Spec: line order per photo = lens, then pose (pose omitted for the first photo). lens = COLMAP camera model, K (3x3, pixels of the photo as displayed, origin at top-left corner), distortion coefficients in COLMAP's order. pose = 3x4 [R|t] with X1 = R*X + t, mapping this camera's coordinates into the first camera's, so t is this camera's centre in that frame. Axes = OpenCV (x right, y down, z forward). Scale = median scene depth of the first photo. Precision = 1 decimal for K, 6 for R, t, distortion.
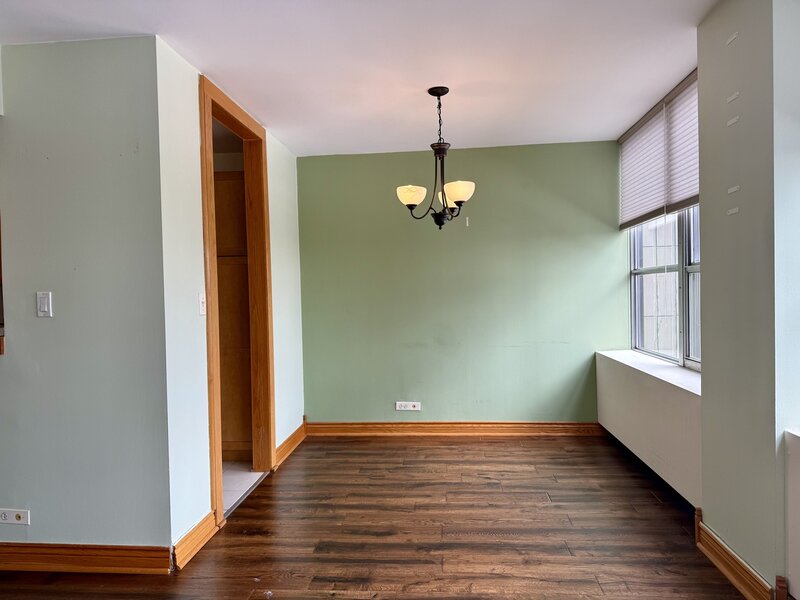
lens RADIAL K [[565.4, 0, 399.4], [0, 565.4, 305.2], [0, 0, 1]] dist [0.002006, -0.004795]
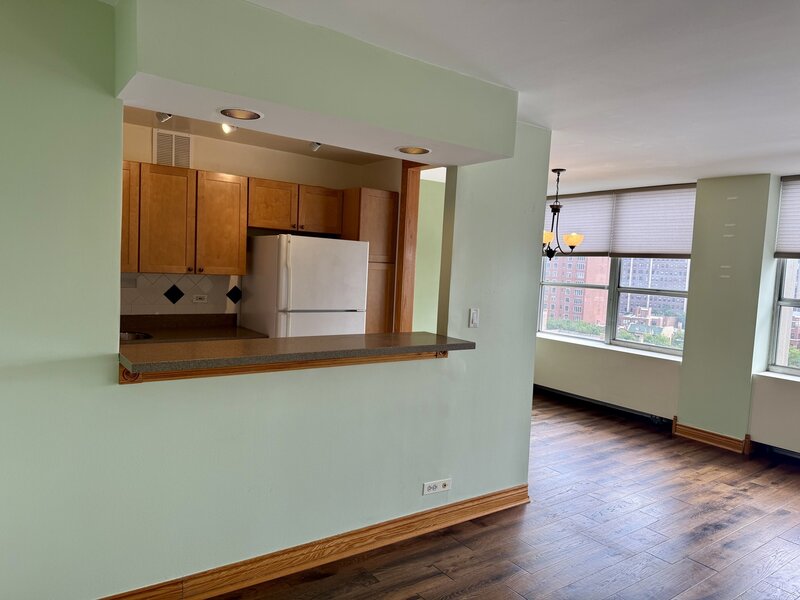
lens RADIAL K [[556.8, 0, 402.2], [0, 556.8, 303.0], [0, 0, 1]] dist [0.142030, -0.230284]
pose [[0.755258, 0.011132, 0.655334, -1.377350], [-0.048626, 0.998052, 0.039086, -0.067551], [-0.653622, -0.061386, 0.754328, 0.117143]]
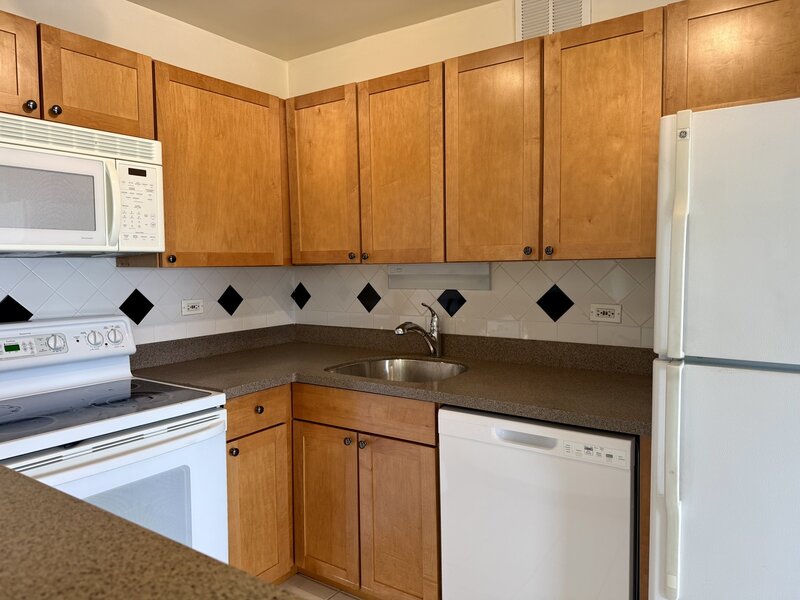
lens RADIAL K [[556.8, 0, 402.2], [0, 556.8, 303.0], [0, 0, 1]] dist [0.142030, -0.230284]
pose [[0.872043, 0.042115, -0.487613, -0.674346], [-0.016171, 0.998226, 0.057297, -0.044594], [0.489161, -0.042080, 0.871178, 0.842738]]
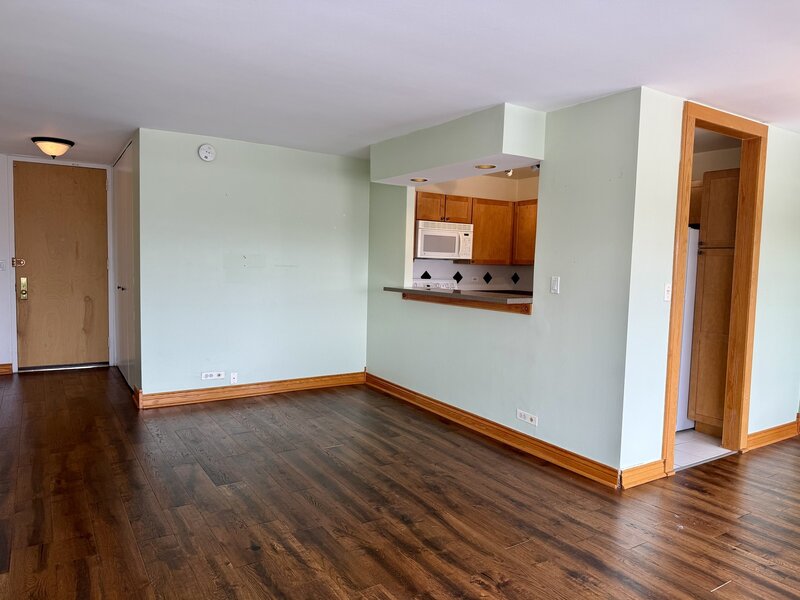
lens RADIAL K [[556.8, 0, 402.2], [0, 556.8, 303.0], [0, 0, 1]] dist [0.142030, -0.230284]
pose [[0.609860, 0.092116, -0.787138, 0.265572], [-0.060172, 0.995737, 0.069908, -0.029343], [0.790222, 0.004730, 0.612803, -0.208432]]
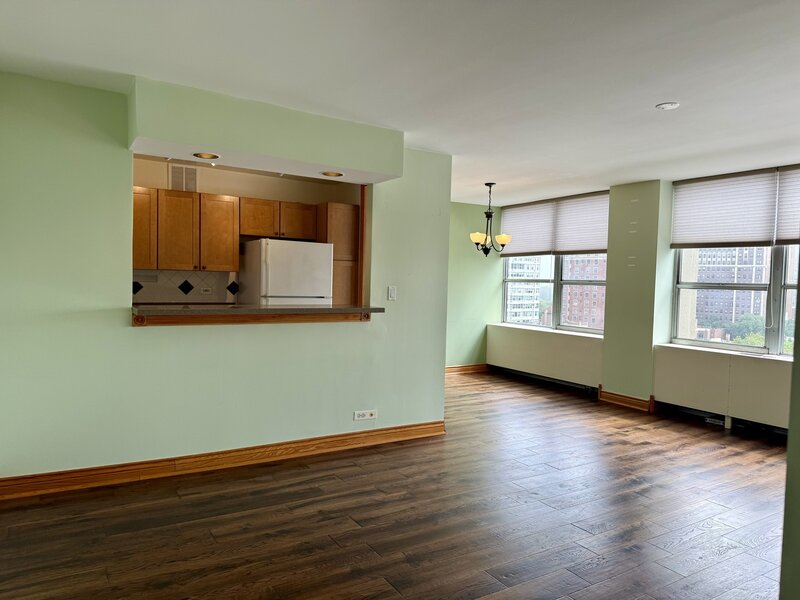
lens RADIAL K [[556.8, 0, 402.2], [0, 556.8, 303.0], [0, 0, 1]] dist [0.142030, -0.230284]
pose [[0.799301, 0.015006, 0.600743, -1.431246], [-0.026961, 0.999577, 0.010904, 0.007899], [-0.600325, -0.024913, 0.799368, -0.372902]]
